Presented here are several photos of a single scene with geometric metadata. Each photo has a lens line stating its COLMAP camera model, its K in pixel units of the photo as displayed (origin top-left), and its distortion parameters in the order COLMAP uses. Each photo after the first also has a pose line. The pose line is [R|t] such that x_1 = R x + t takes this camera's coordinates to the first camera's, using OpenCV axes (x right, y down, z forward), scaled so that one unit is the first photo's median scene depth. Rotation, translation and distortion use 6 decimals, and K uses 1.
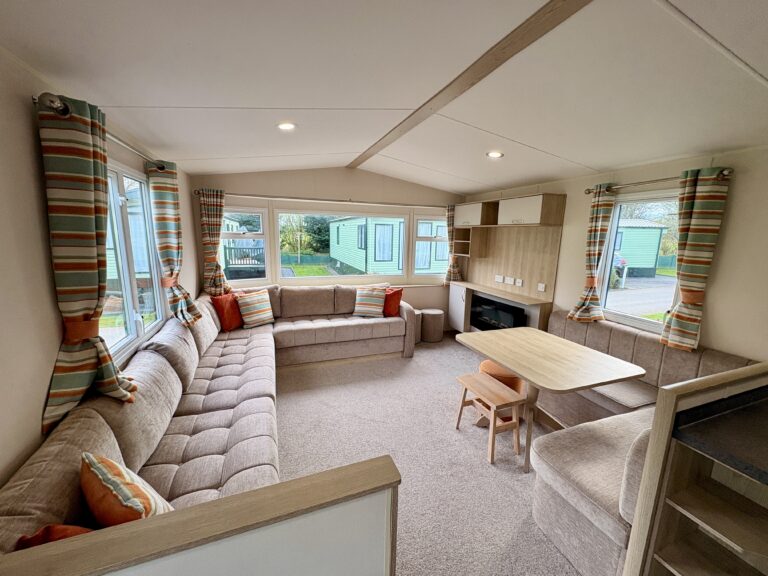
lens RADIAL K [[304.3, 0, 384.0], [0, 304.3, 288.0], [0, 0, 1]] dist [-0.000396, -0.000055]
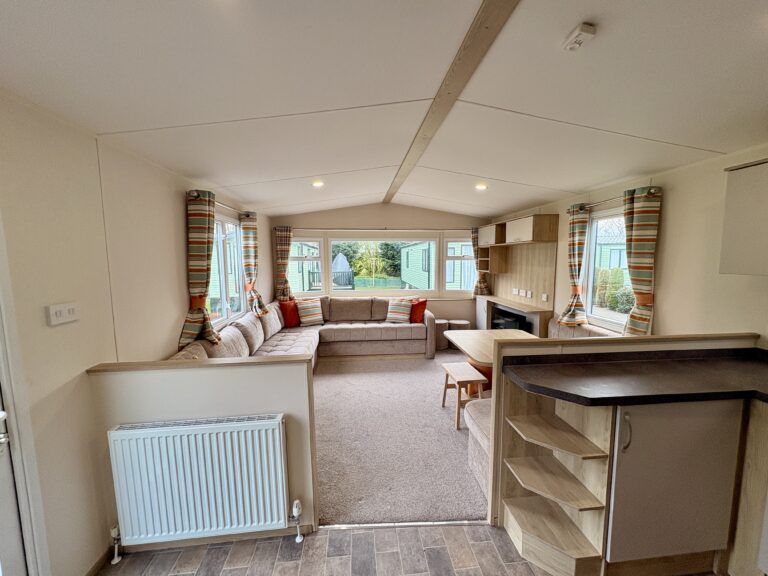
lens RADIAL K [[304.3, 0, 384.0], [0, 304.3, 288.0], [0, 0, 1]] dist [-0.000396, -0.000055]
pose [[0.966294, -0.000823, -0.257440, 0.304061], [-0.020114, 0.996697, -0.078683, 0.078436], [0.256655, 0.081209, 0.963085, -0.267296]]
